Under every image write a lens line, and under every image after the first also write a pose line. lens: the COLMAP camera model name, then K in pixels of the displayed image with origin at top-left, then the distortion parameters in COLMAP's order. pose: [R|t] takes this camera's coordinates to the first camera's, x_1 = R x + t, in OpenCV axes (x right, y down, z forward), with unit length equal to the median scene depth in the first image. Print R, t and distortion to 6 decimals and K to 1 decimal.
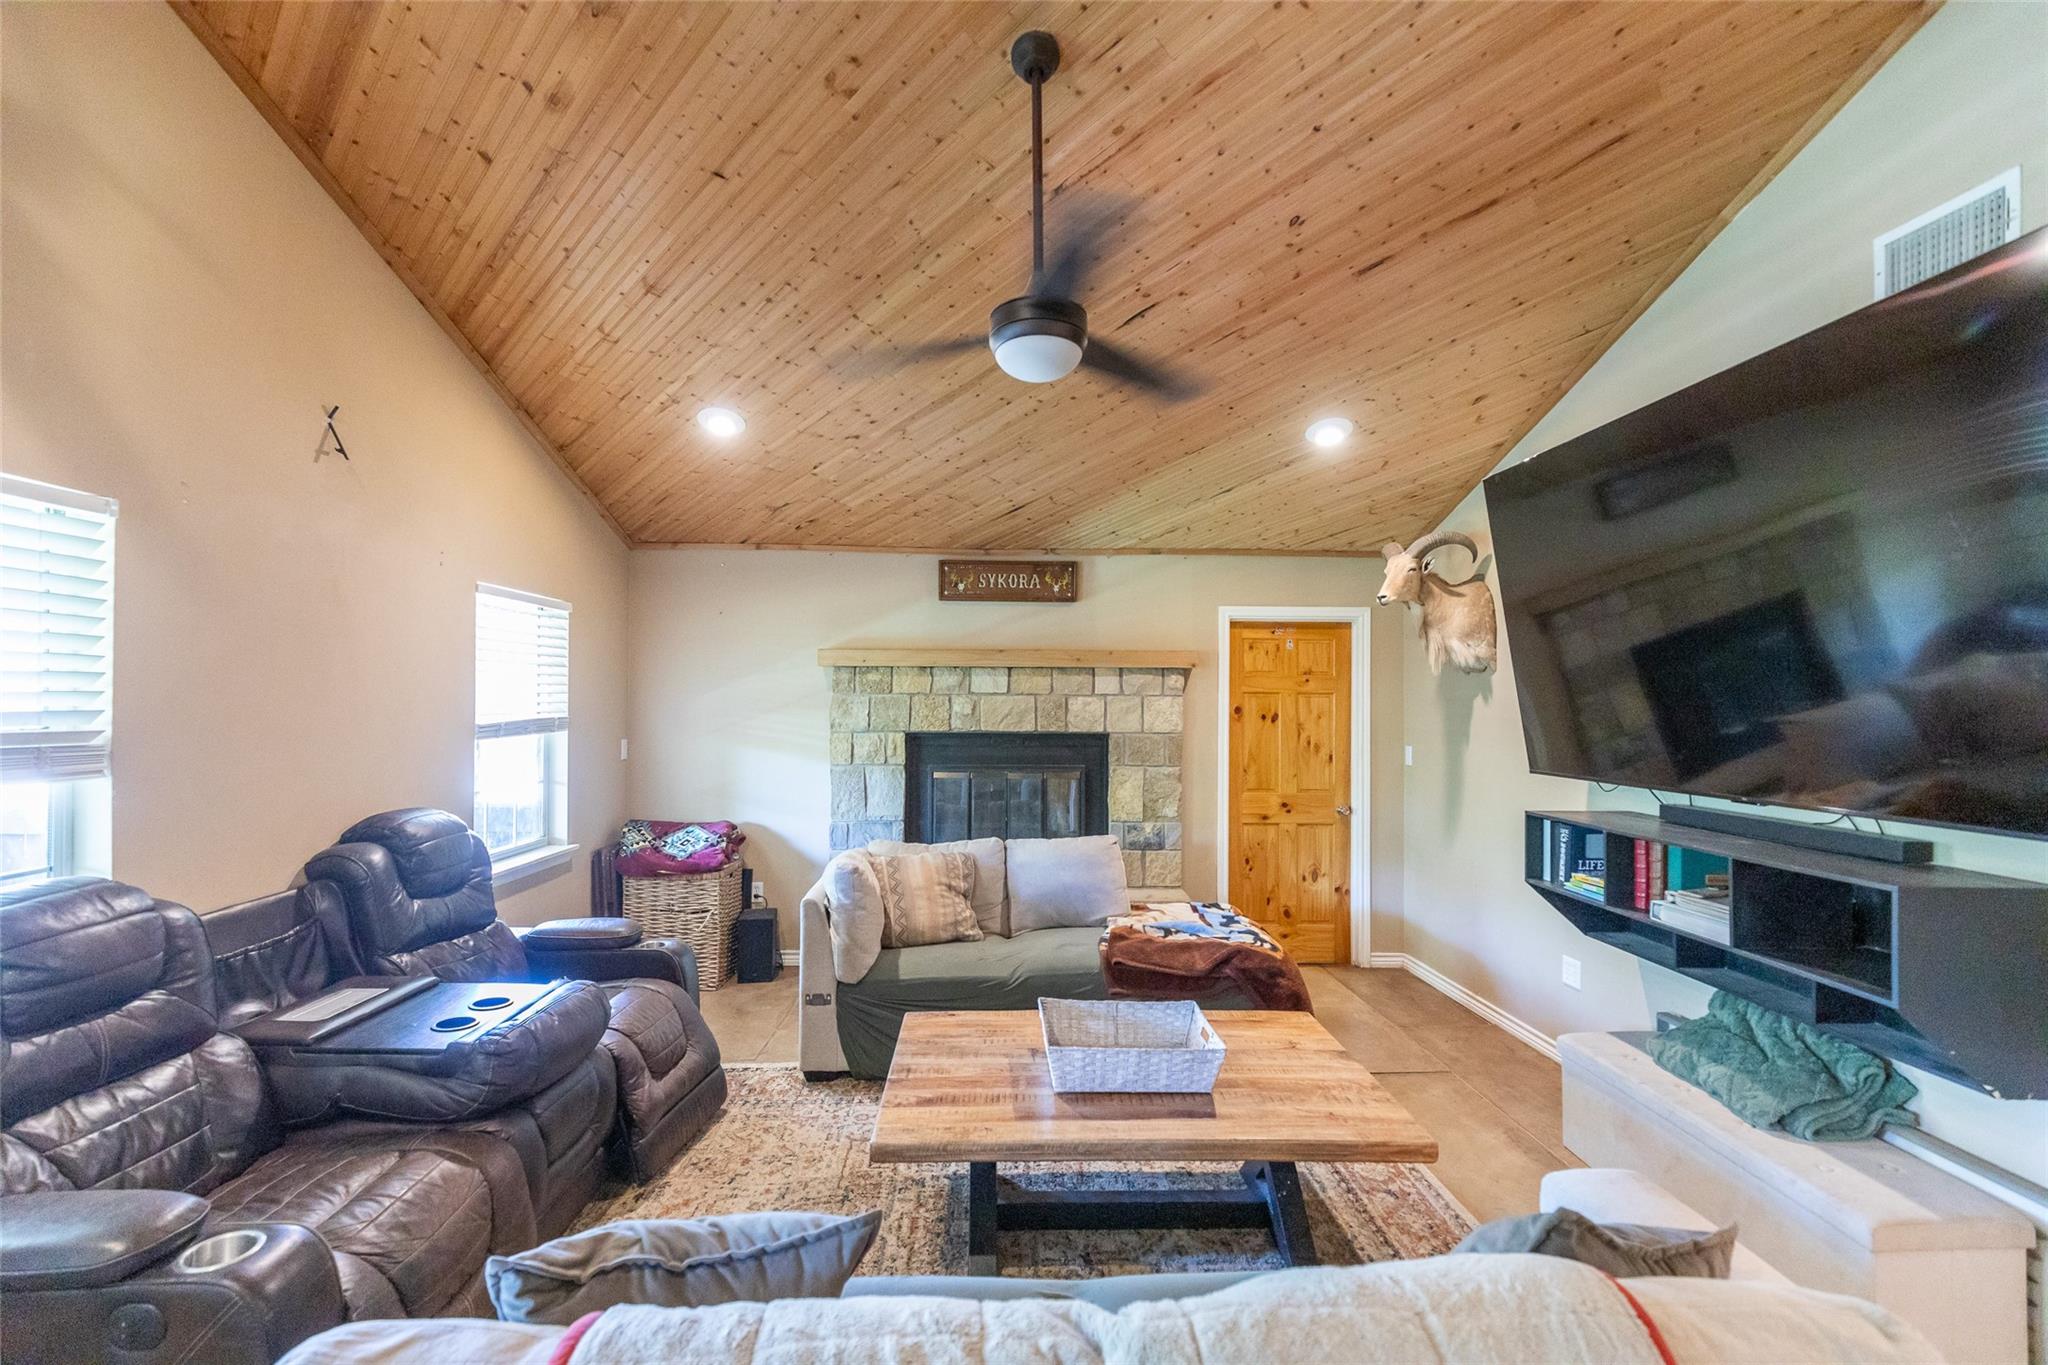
lens RADIAL K [[942.0, 0, 1024.0], [0, 942.0, 682.5], [0, 0, 1]] dist [0.011632, -0.000231]
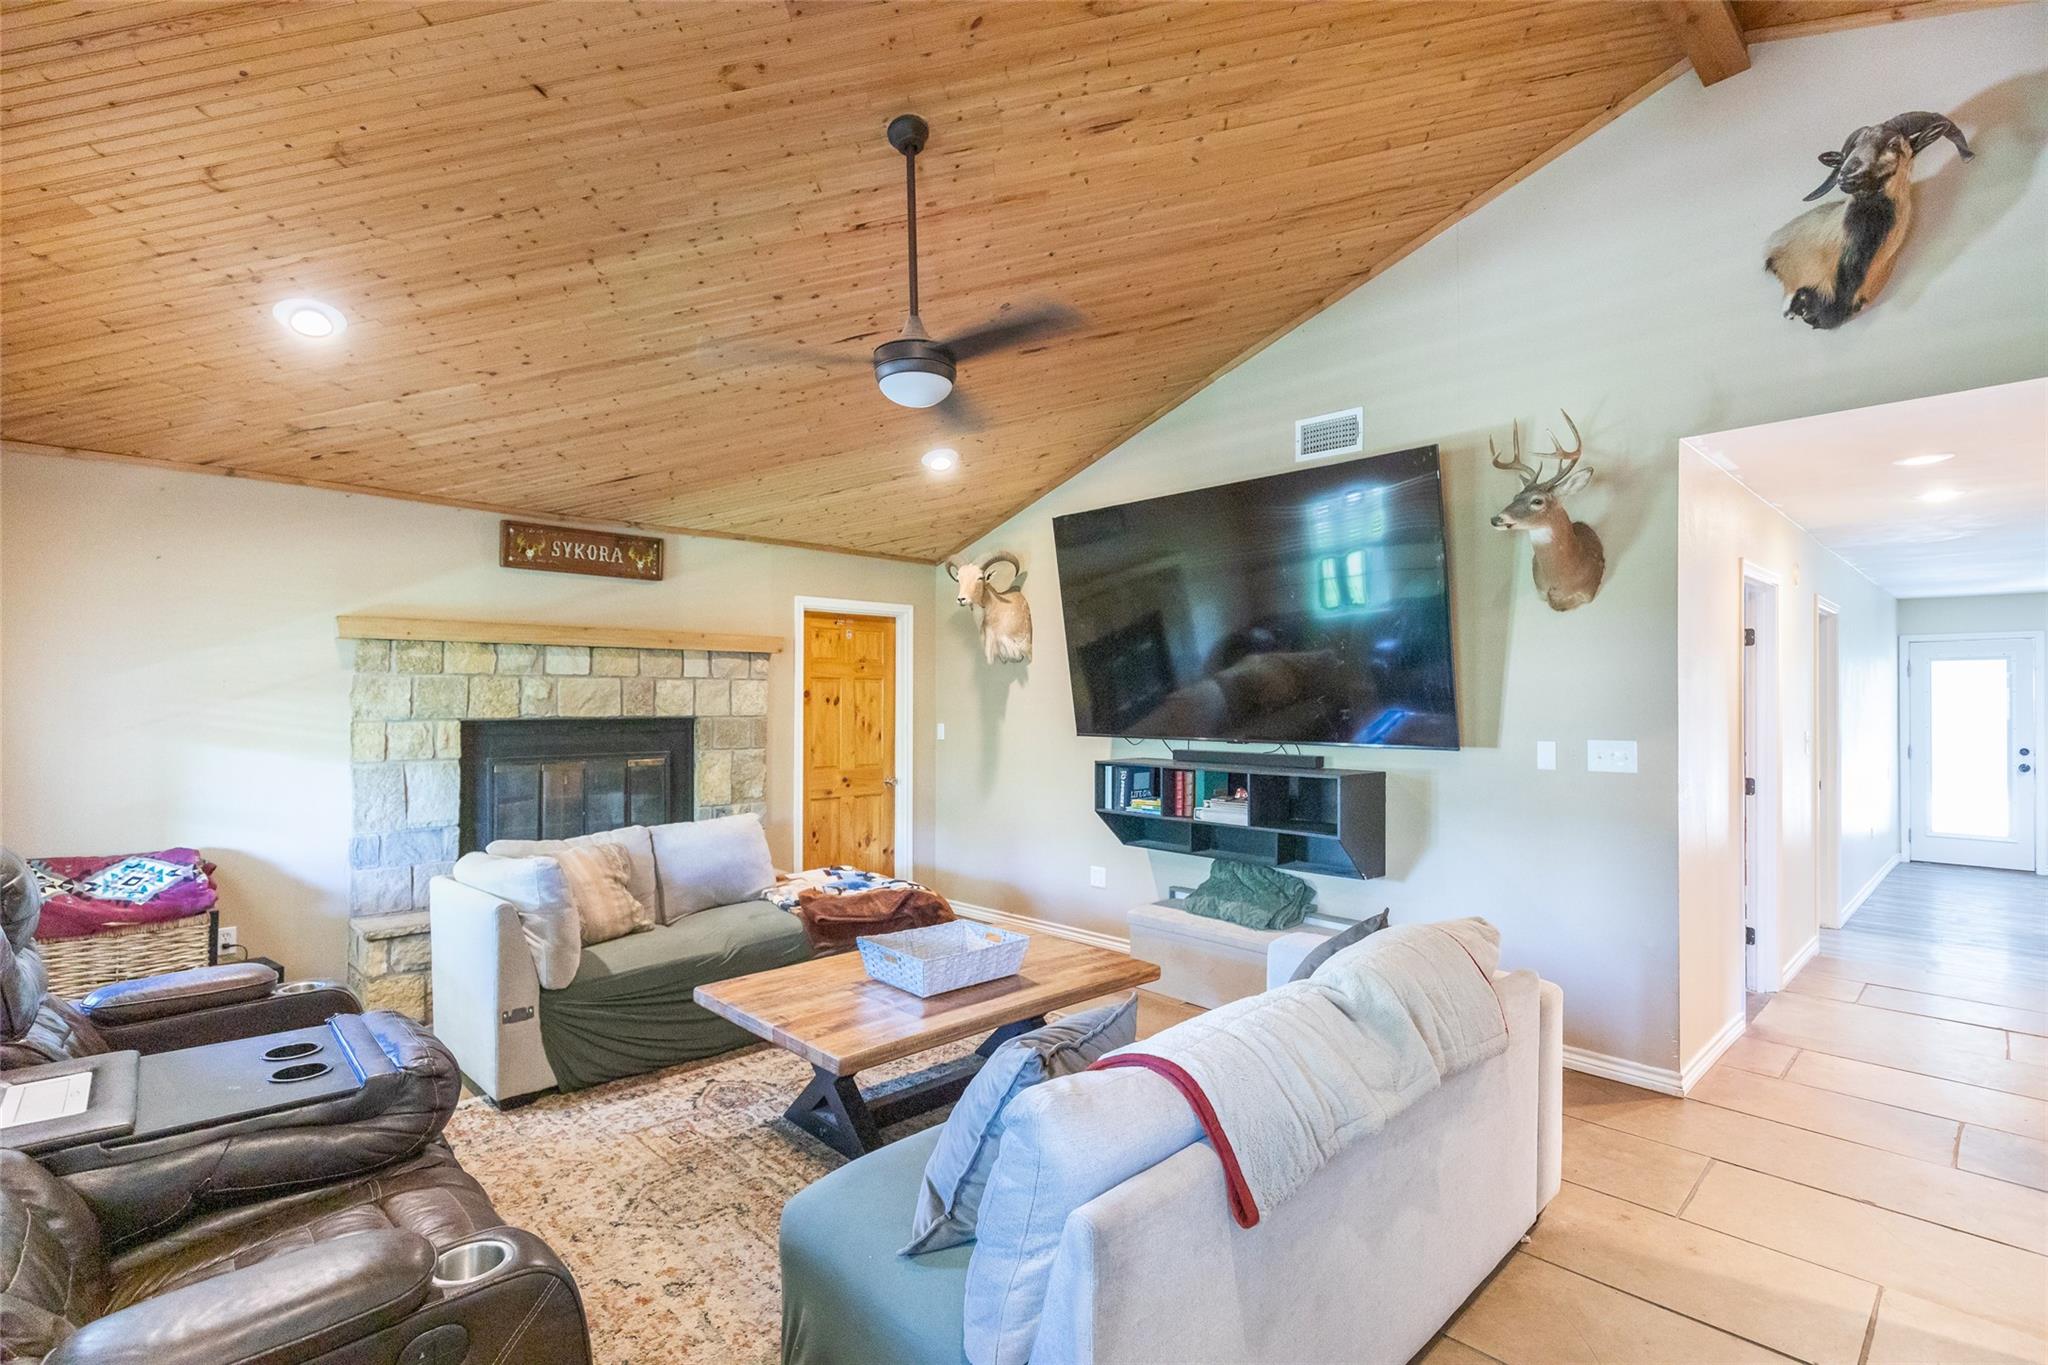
lens RADIAL K [[991.3, 0, 1089.9], [0, 991.3, 679.7], [0, 0, 1]] dist [0.002776, -0.000207]
pose [[0.711473, 0.008896, 0.702657, -0.351773], [-0.010053, 0.999946, -0.002482, 0.013432], [-0.702641, -0.005298, 0.711525, -0.025751]]
